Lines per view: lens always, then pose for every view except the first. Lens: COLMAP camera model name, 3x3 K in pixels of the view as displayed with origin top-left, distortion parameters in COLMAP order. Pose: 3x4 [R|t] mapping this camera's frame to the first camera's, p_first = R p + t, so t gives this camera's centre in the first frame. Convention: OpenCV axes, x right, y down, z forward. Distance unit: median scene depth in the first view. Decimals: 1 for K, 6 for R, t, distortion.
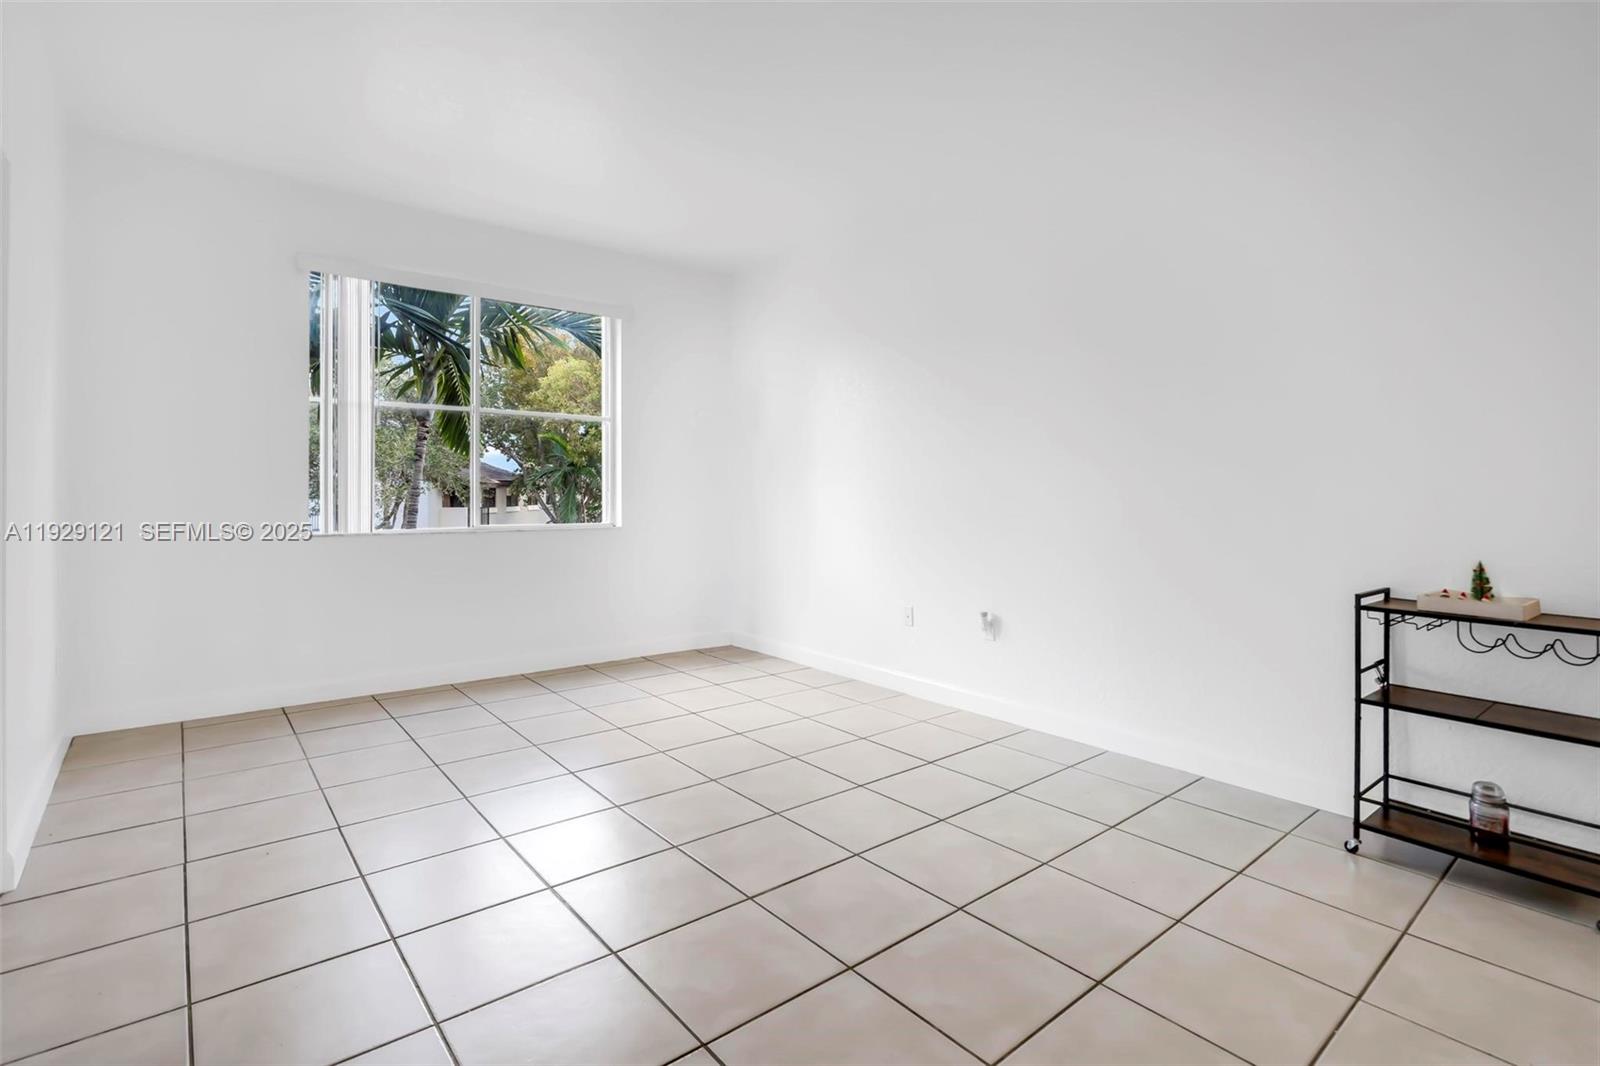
lens RADIAL K [[726.2, 0, 791.1], [0, 726.2, 525.2], [0, 0, 1]] dist [-0.015323, 0.000062]
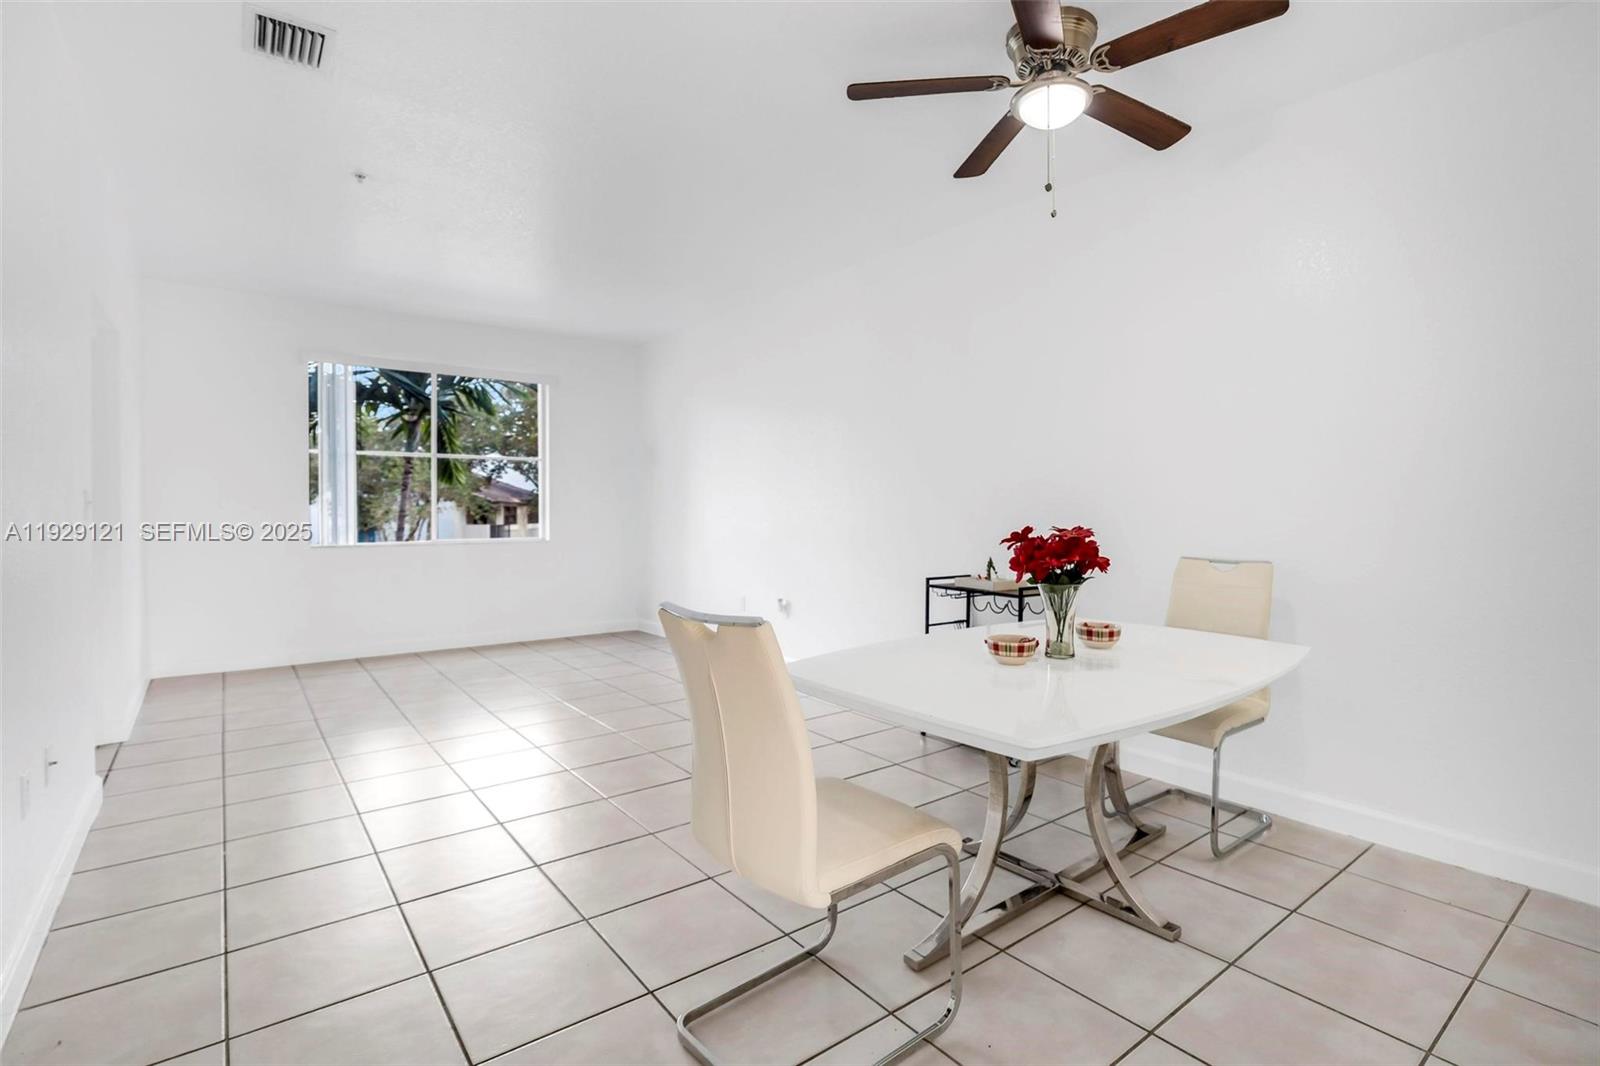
lens RADIAL K [[741.8, 0, 778.5], [0, 741.8, 529.5], [0, 0, 1]] dist [0.073616, -0.073370]
pose [[0.997351, -0.000518, -0.072741, 0.252099], [-0.000837, 0.999827, -0.018602, 0.009100], [0.072738, 0.018614, 0.997177, -0.296115]]
